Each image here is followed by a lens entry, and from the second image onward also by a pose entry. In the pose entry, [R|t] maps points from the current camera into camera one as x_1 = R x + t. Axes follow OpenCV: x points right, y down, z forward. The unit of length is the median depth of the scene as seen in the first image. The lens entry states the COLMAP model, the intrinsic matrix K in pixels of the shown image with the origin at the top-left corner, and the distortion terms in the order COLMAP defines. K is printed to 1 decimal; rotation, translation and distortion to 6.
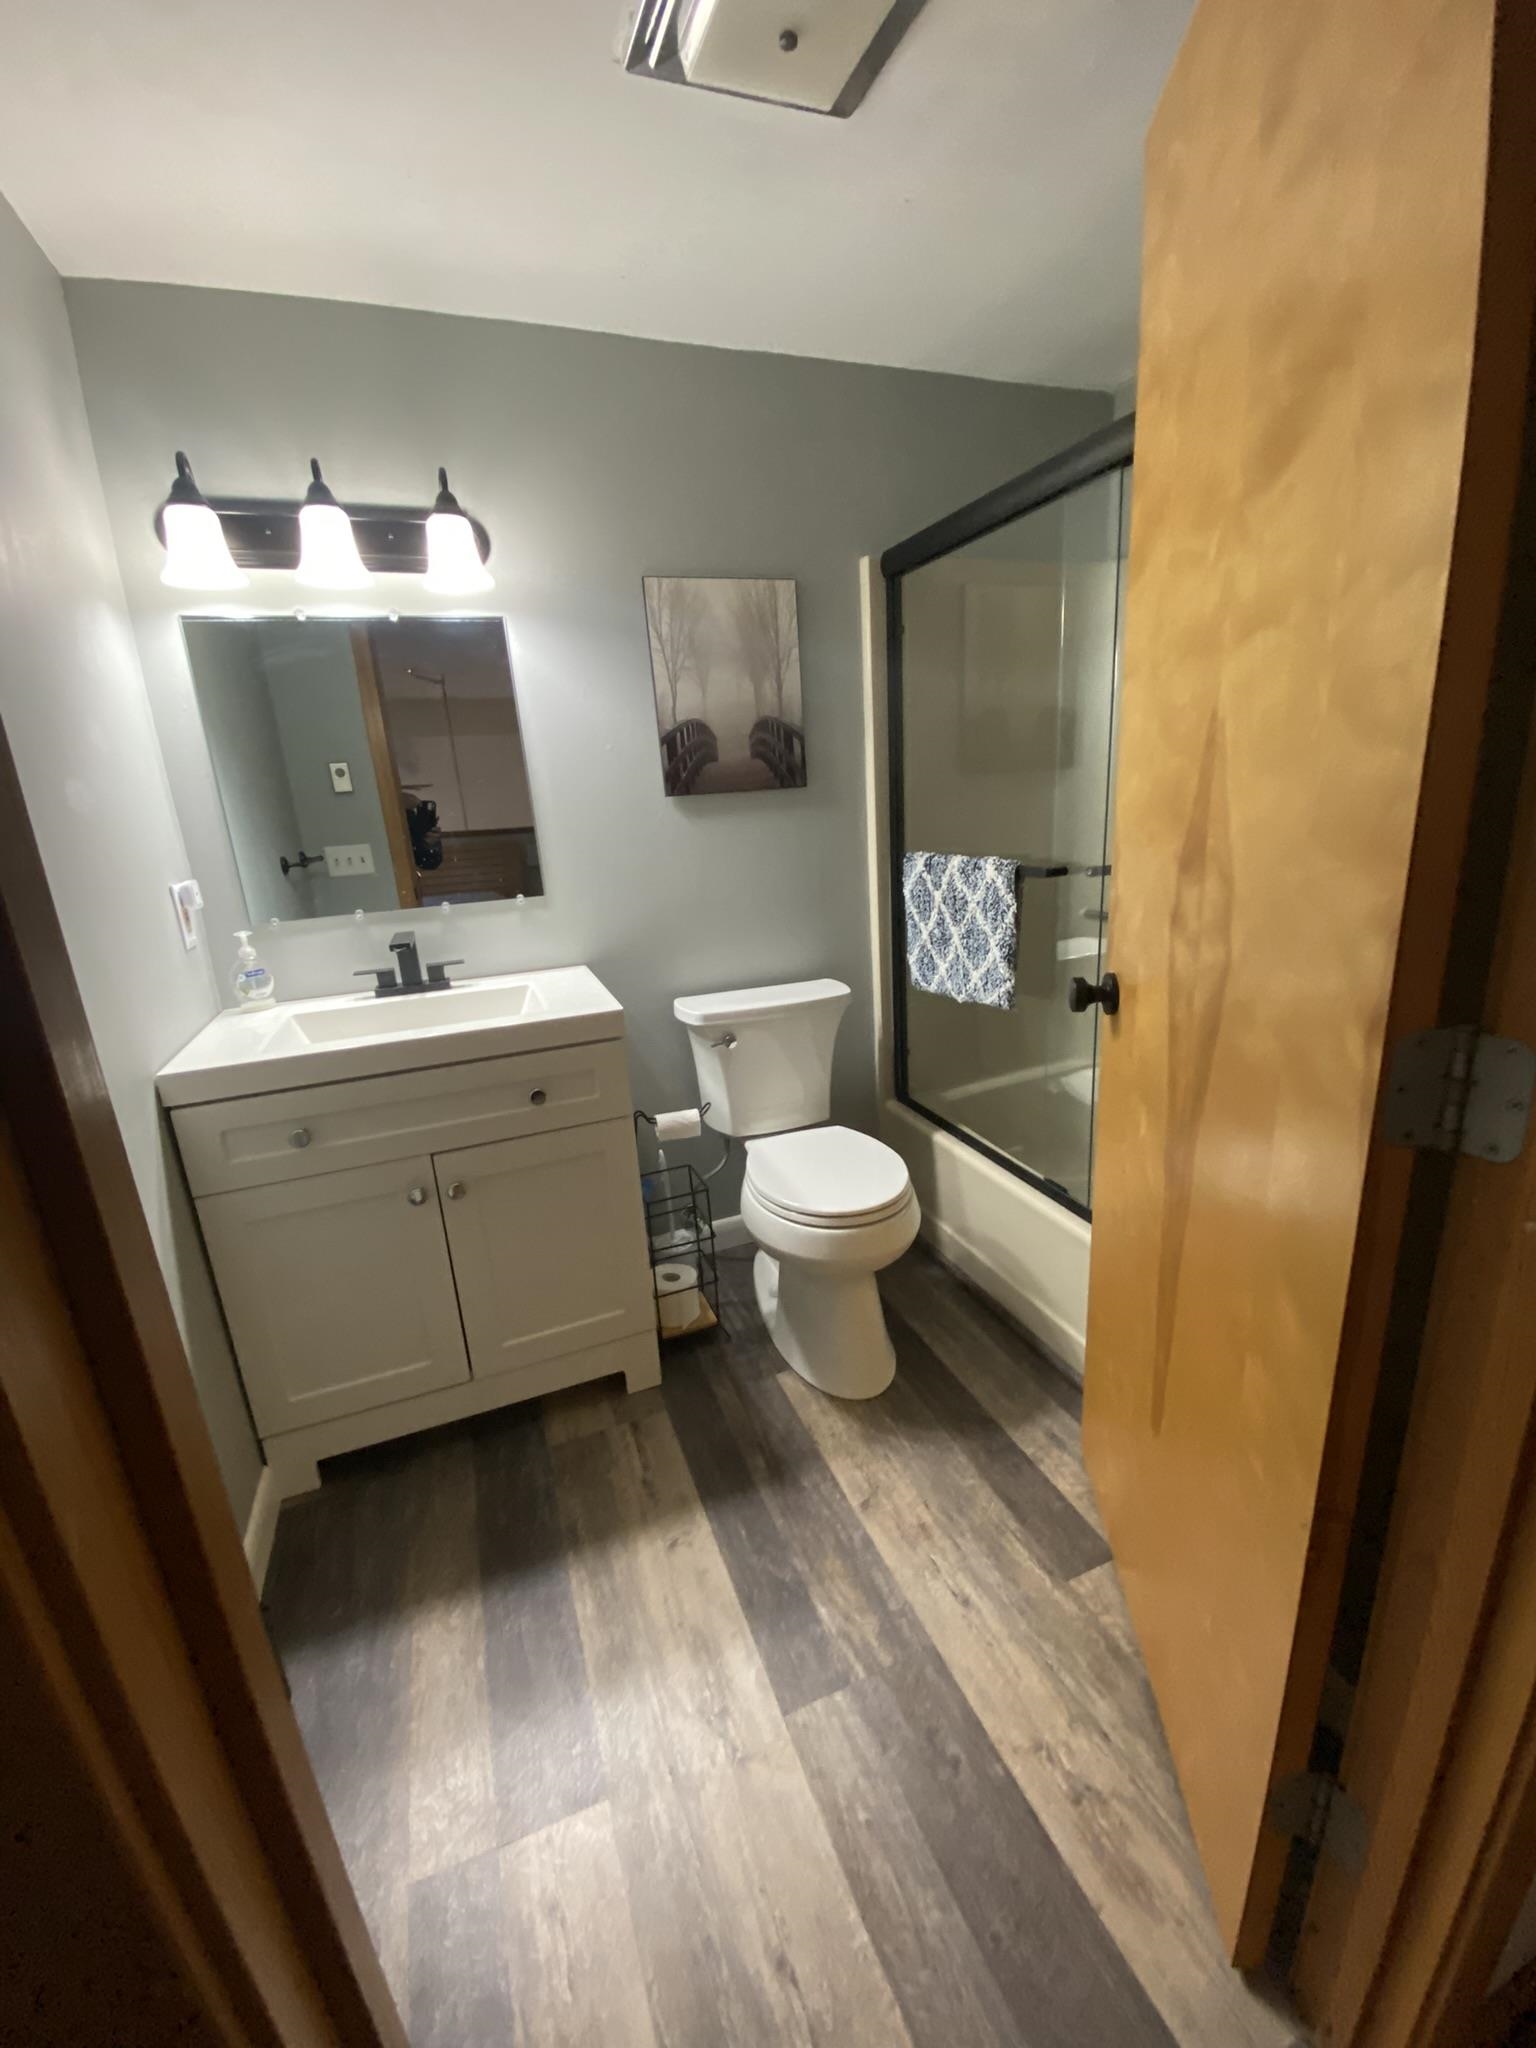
lens RADIAL K [[828.5, 0, 754.6], [0, 828.5, 1018.6], [0, 0, 1]] dist [0.027208, -0.028246]
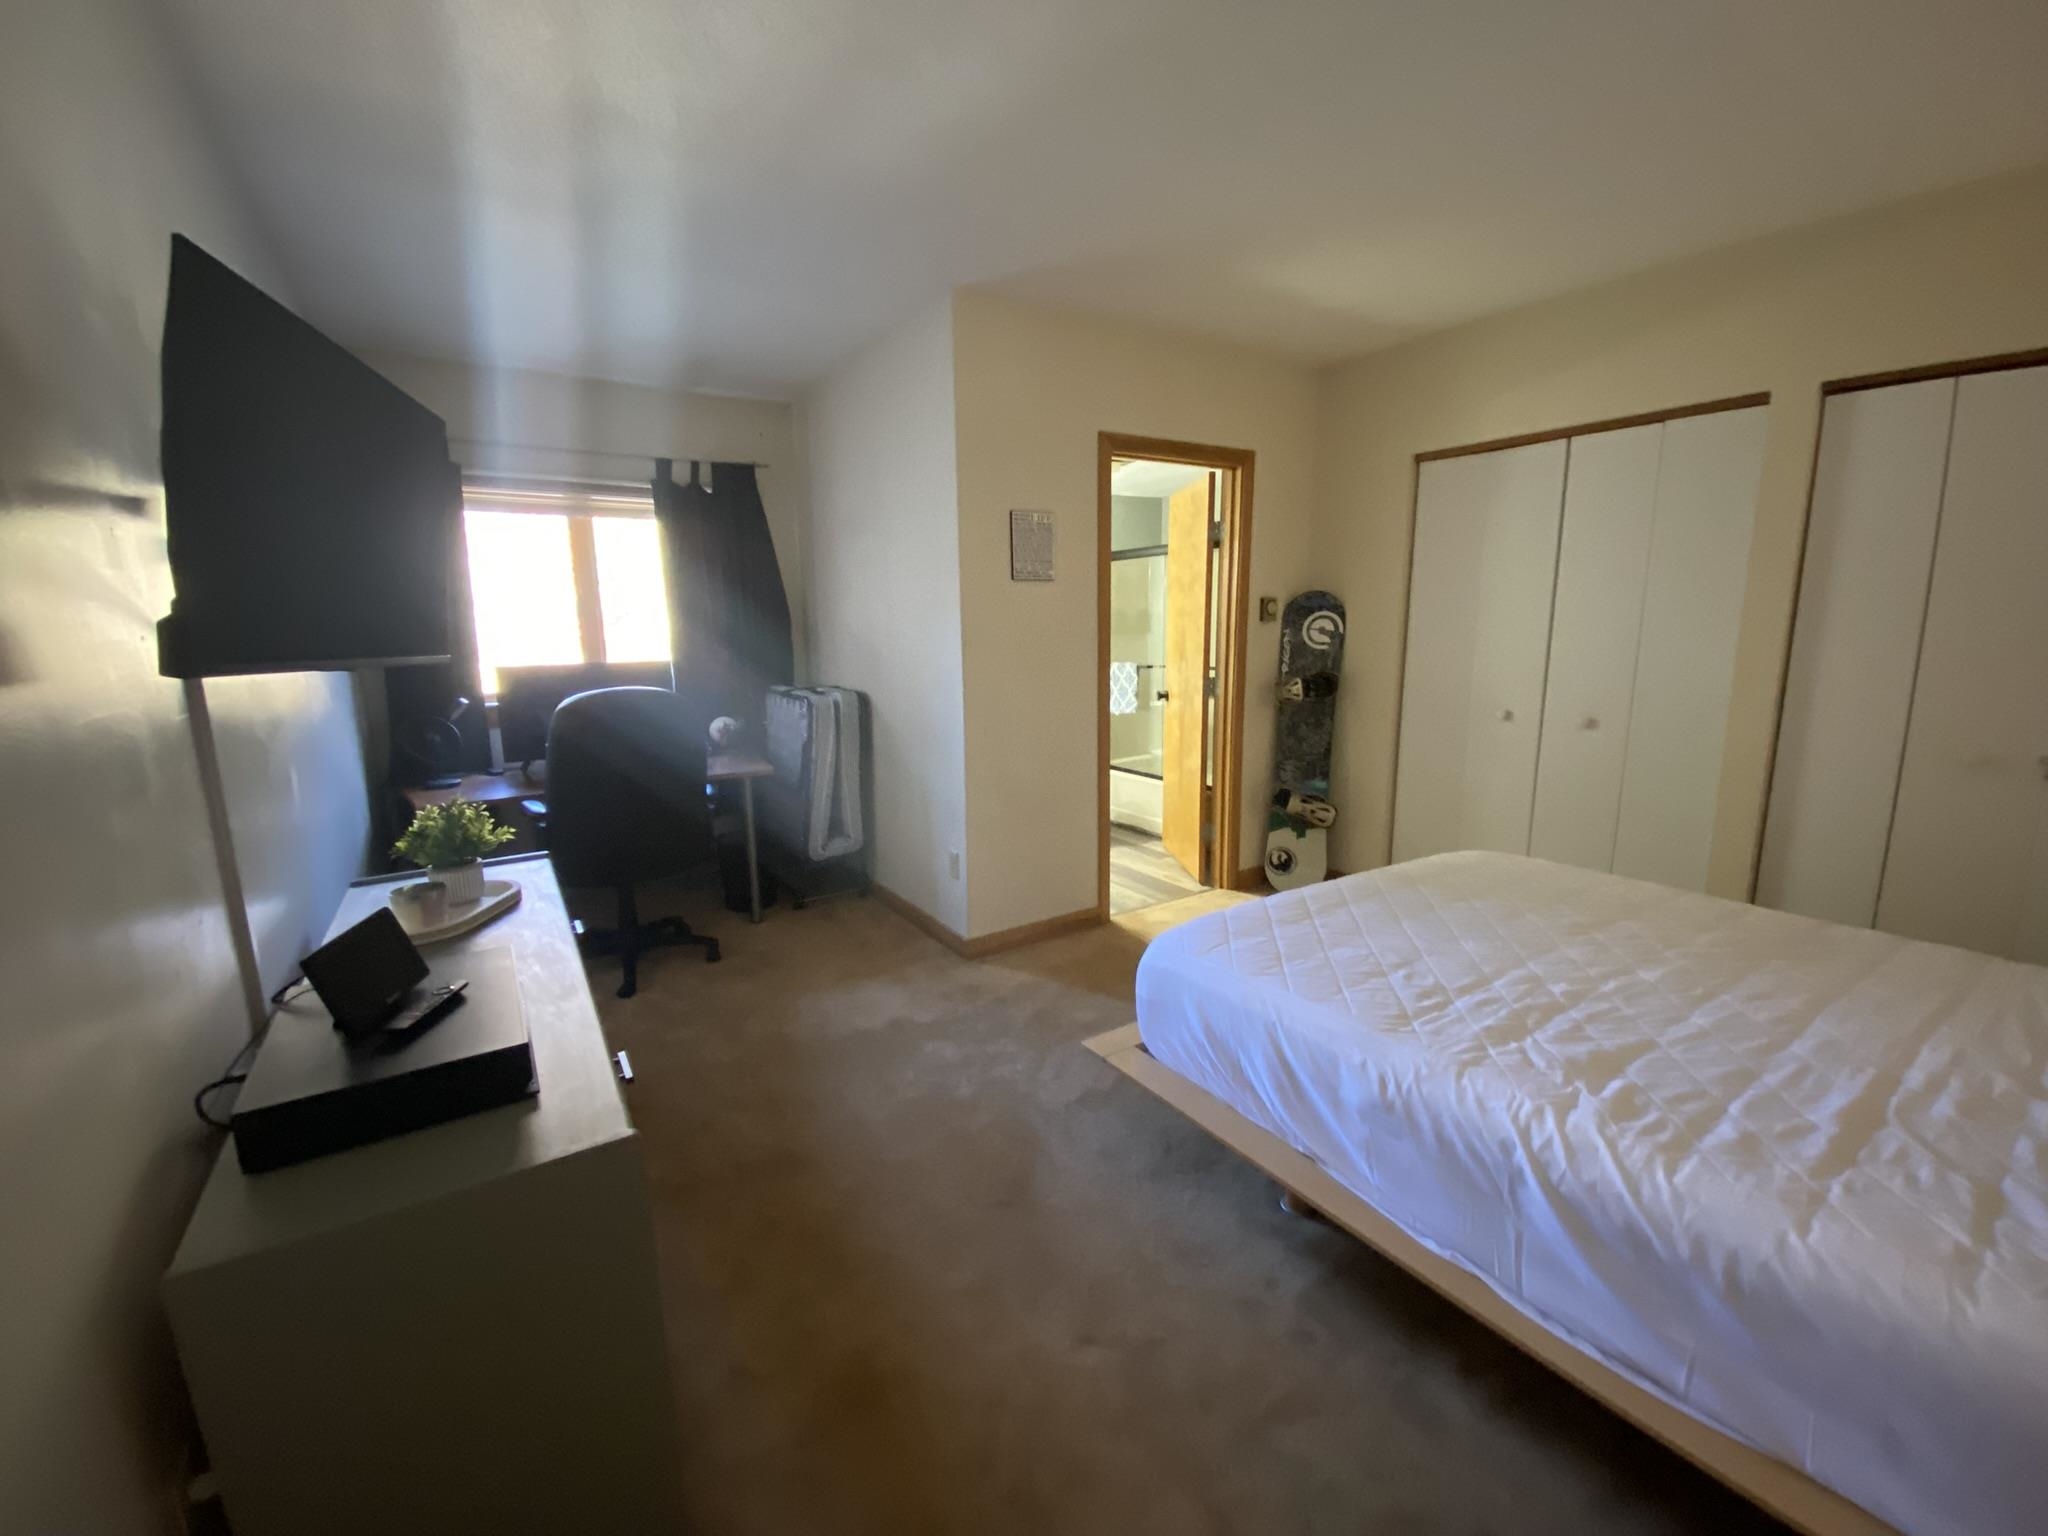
lens RADIAL K [[828.5, 0, 1024.0], [0, 828.5, 768.0], [0, 0, 1]] dist [0.027208, -0.028246]
pose [[0.974271, 0.009501, 0.225179, -0.765413], [0.013745, 0.994747, -0.101438, 0.490882], [-0.224959, 0.101924, 0.969023, -1.803256]]
